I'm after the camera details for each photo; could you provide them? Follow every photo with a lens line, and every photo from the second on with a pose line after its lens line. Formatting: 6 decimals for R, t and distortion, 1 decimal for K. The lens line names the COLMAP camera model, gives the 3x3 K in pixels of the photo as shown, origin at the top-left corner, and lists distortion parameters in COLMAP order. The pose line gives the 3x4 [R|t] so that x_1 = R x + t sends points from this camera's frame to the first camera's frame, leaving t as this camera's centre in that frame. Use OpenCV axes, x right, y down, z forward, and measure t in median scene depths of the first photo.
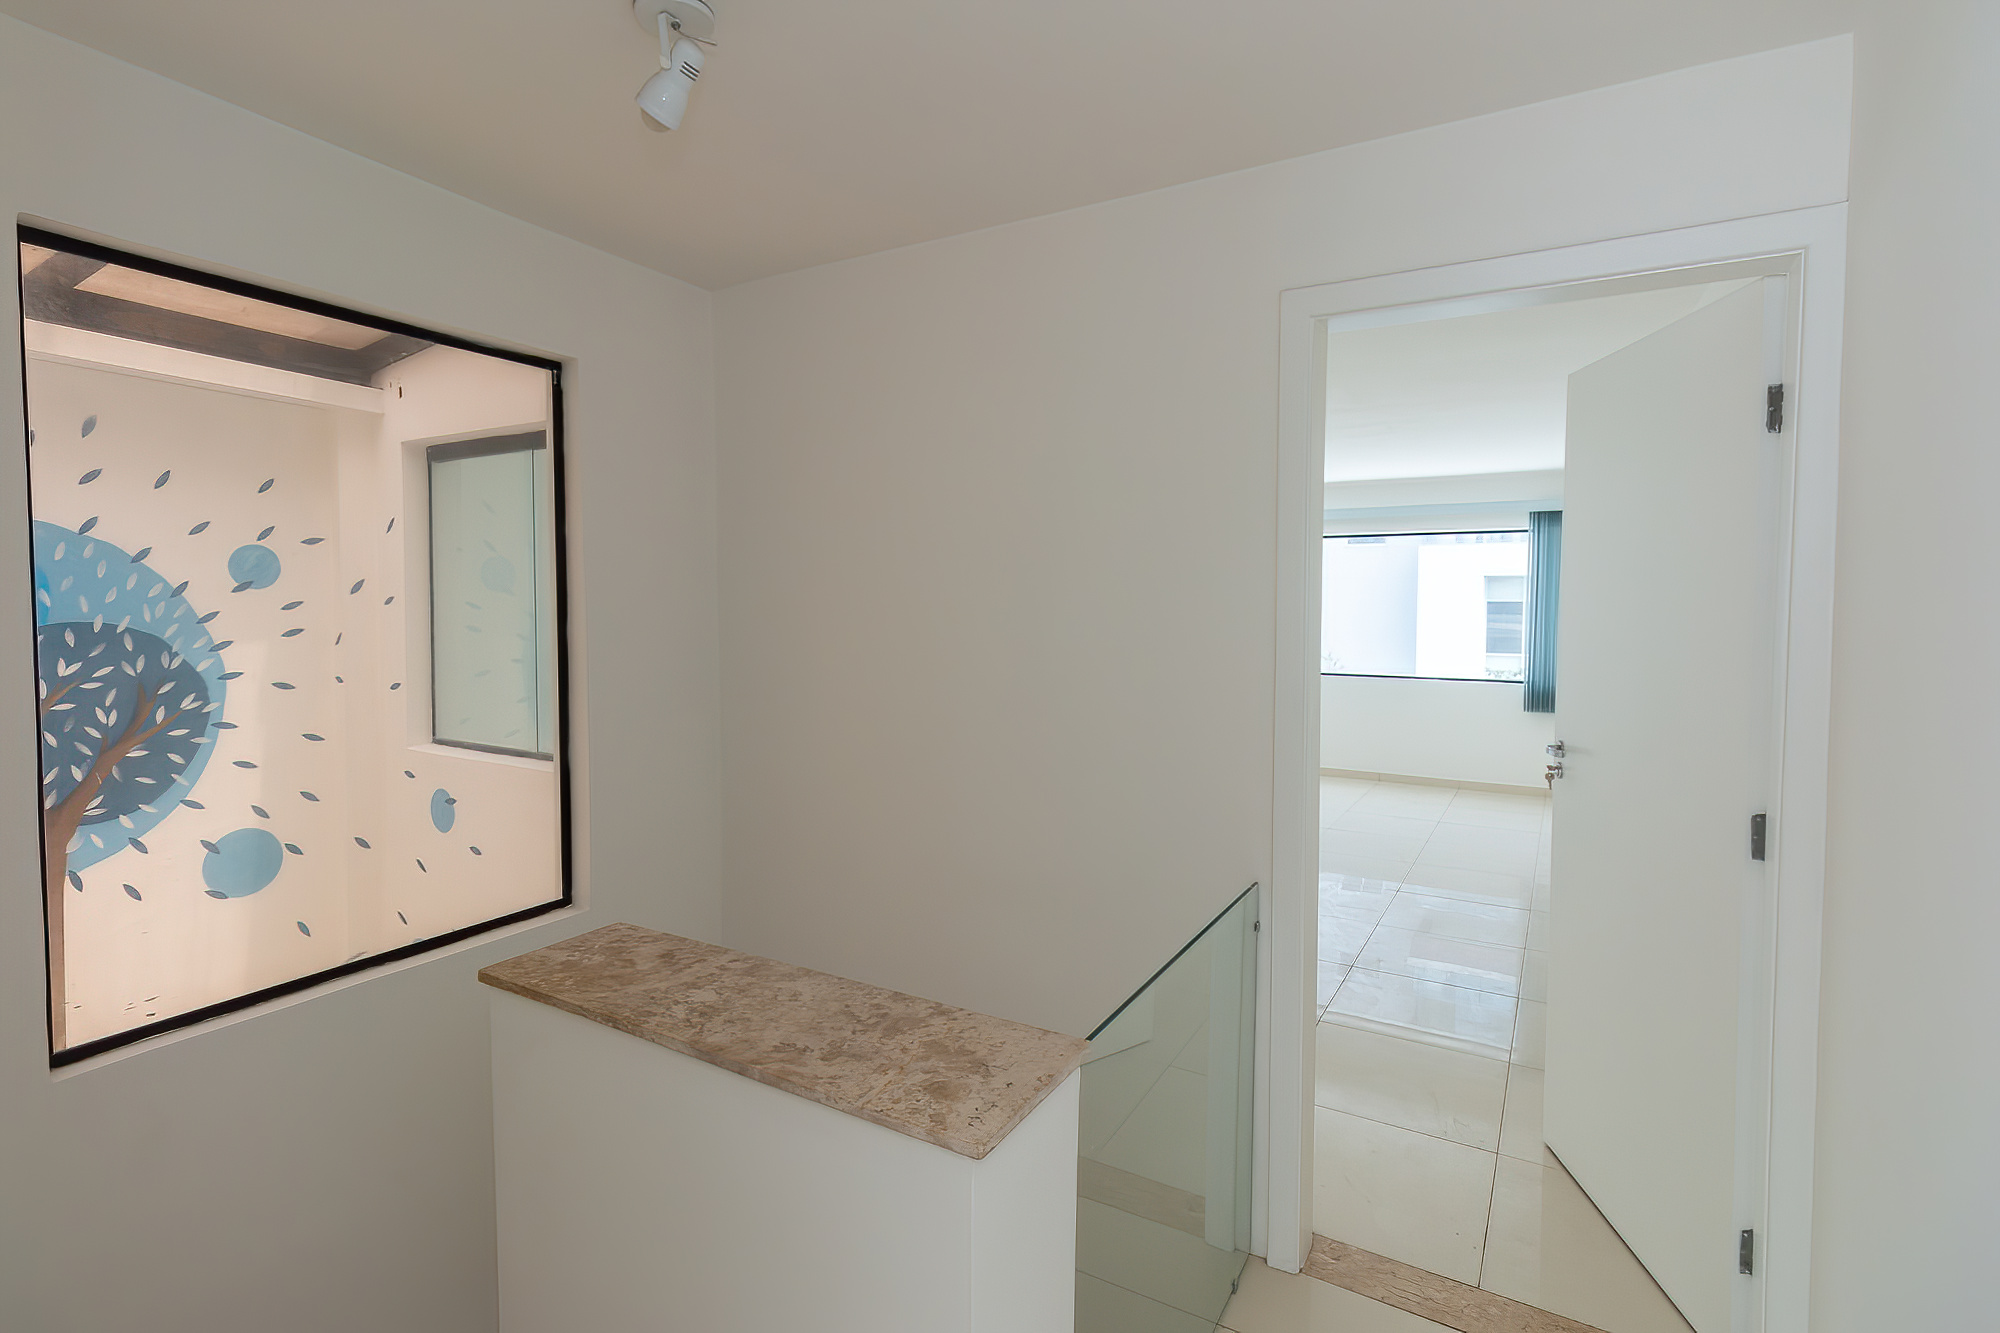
lens RADIAL K [[951.1, 0, 992.6], [0, 951.1, 660.6], [0, 0, 1]] dist [0.004081, -0.000796]
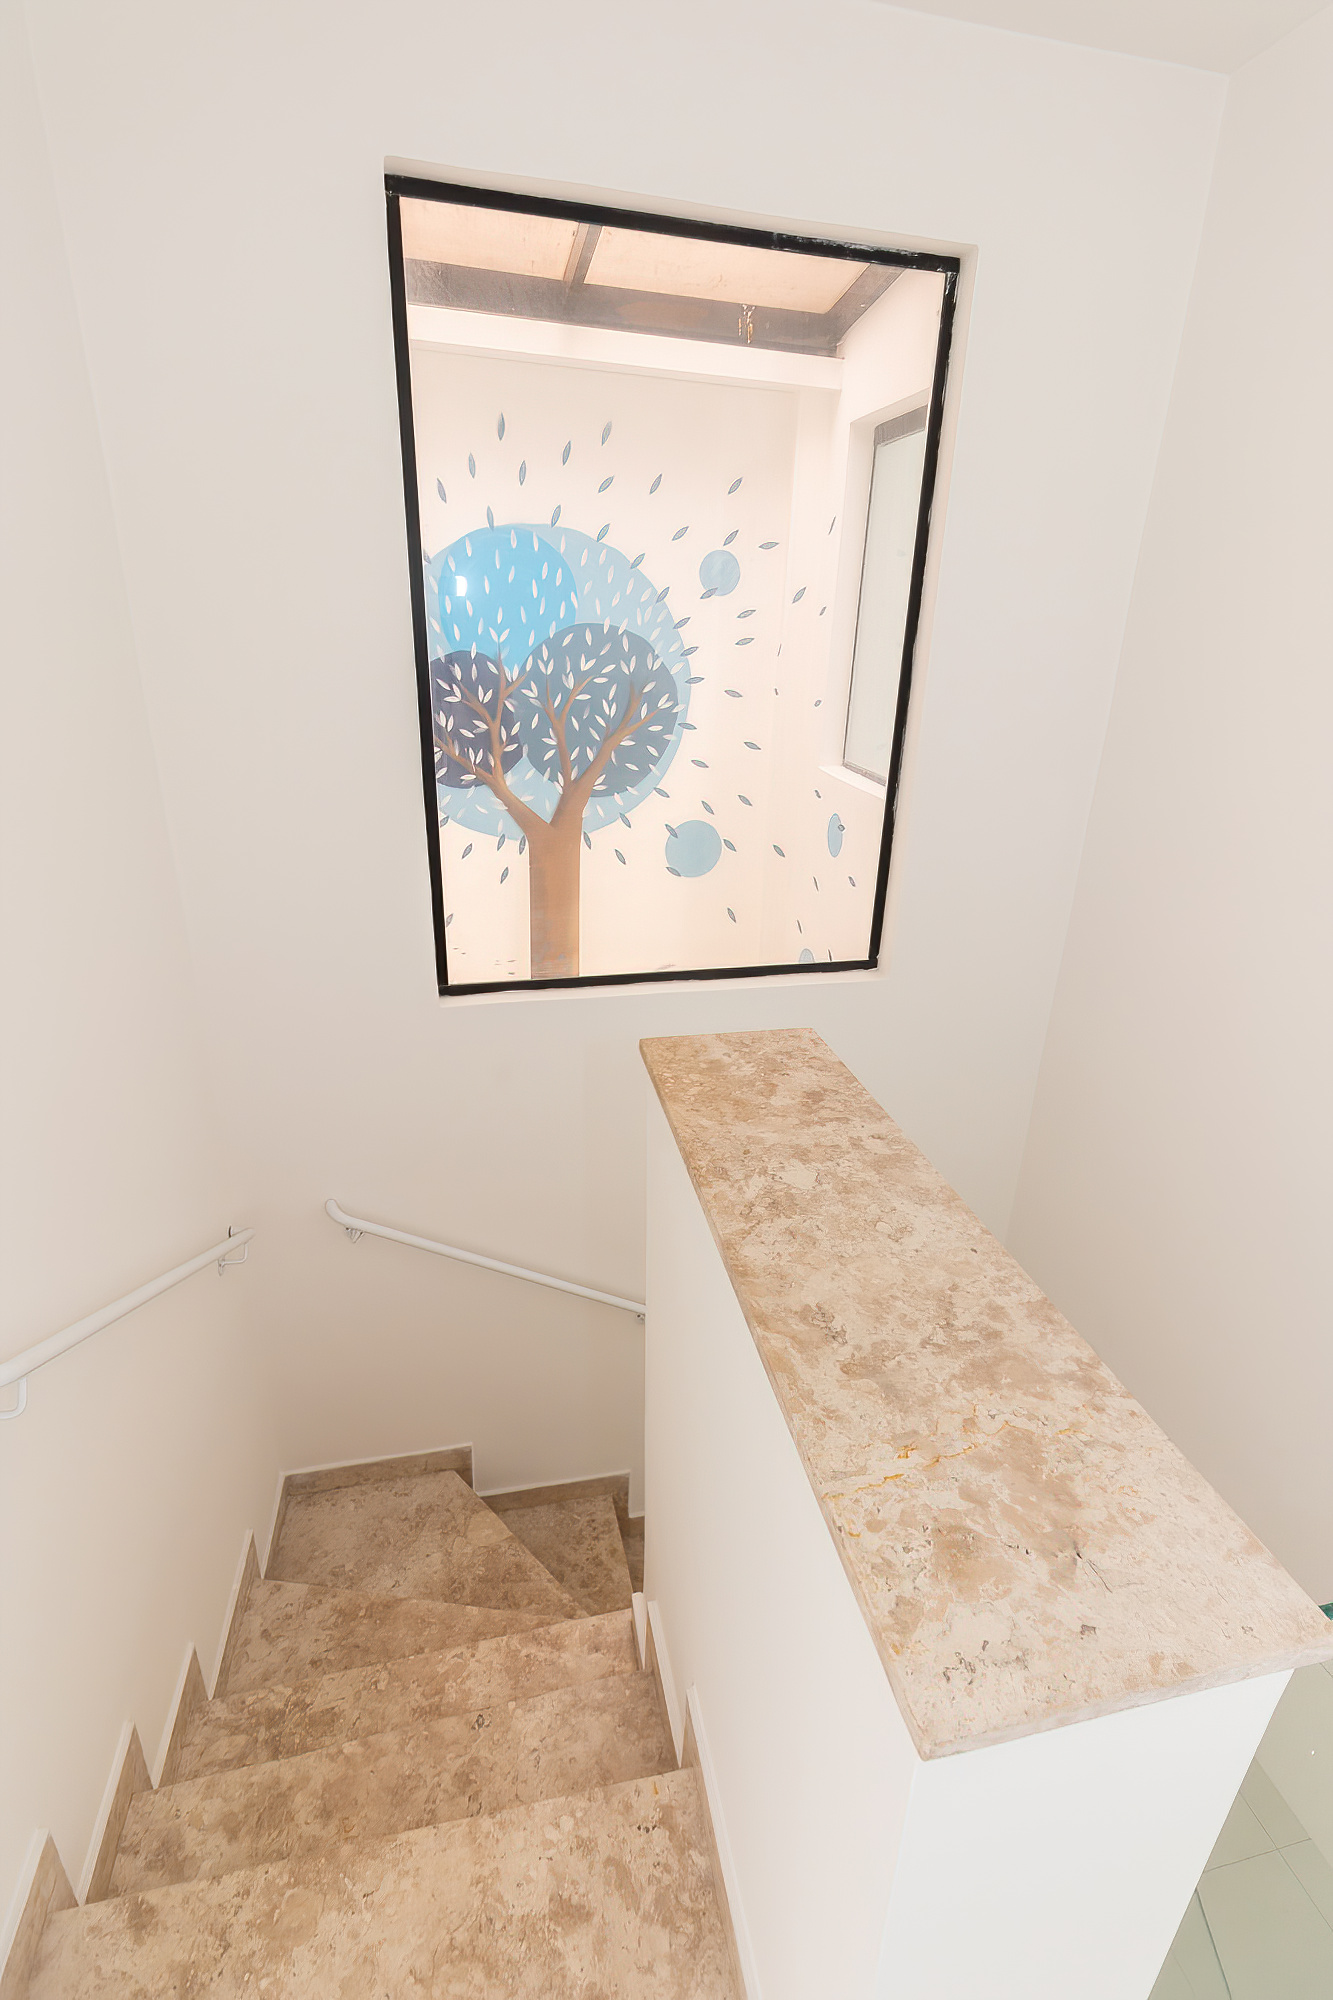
lens RADIAL K [[951.1, 0, 685.7], [0, 951.1, 1002.9], [0, 0, 1]] dist [0.004081, -0.000796]
pose [[0.692564, 0.295469, -0.658068, 0.048164], [-0.075610, 0.936973, 0.341122, -0.013163], [0.717383, -0.186493, 0.671254, 0.256809]]
